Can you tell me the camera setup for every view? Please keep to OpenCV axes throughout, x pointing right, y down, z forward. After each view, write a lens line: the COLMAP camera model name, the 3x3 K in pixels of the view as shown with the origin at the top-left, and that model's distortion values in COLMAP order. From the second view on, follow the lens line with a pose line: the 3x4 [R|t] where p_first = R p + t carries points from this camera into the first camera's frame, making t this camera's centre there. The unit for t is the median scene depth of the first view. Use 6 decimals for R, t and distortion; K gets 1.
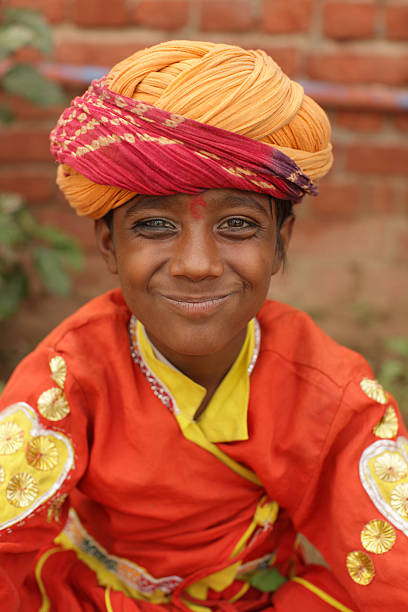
lens RADIAL K [[946.8, 0, 204.0], [0, 946.8, 306.0], [0, 0, 1]] dist [-0.238196, 0.285979]
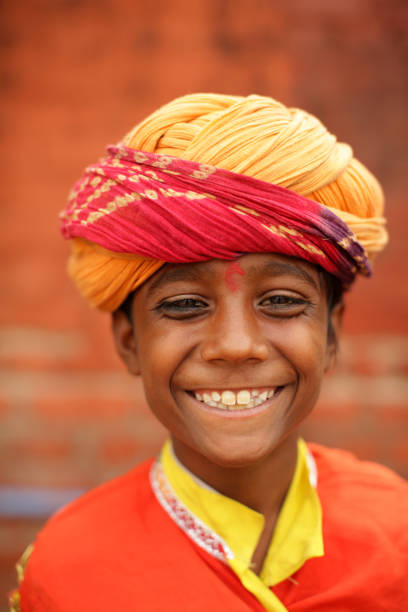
lens RADIAL K [[946.8, 0, 204.0], [0, 946.8, 306.0], [0, 0, 1]] dist [-0.238196, 0.285979]
pose [[0.999405, -0.028947, -0.018759, -0.018619], [0.024264, 0.976501, -0.214140, 0.100239], [0.024517, 0.213558, 0.976623, 0.189307]]
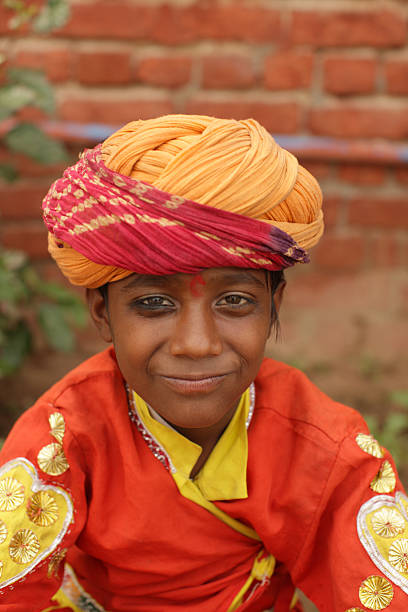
lens RADIAL K [[946.8, 0, 204.0], [0, 946.8, 306.0], [0, 0, 1]] dist [-0.238196, 0.285979]
pose [[0.998274, -0.014455, 0.056924, -0.057627], [0.013709, 0.999815, 0.013475, -0.097105], [-0.057108, -0.012671, 0.998288, -0.007488]]
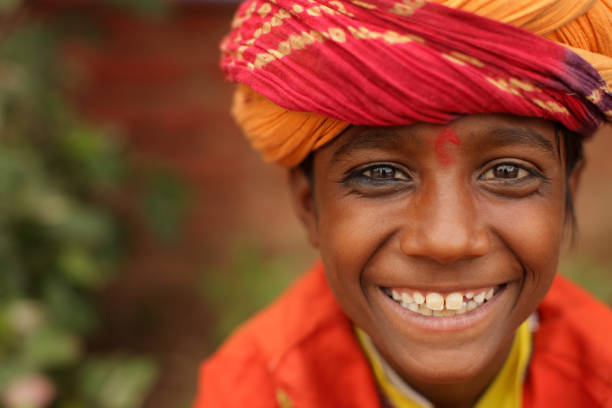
lens RADIAL K [[946.8, 0, 268.1], [0, 946.8, 172.9], [0, 0, 1]] dist [-0.238196, 0.285979]
pose [[0.987828, -0.009855, -0.155236, -0.027803], [-0.005107, 0.995398, -0.095690, -0.026273], [0.155465, 0.095318, 0.983232, 0.376268]]
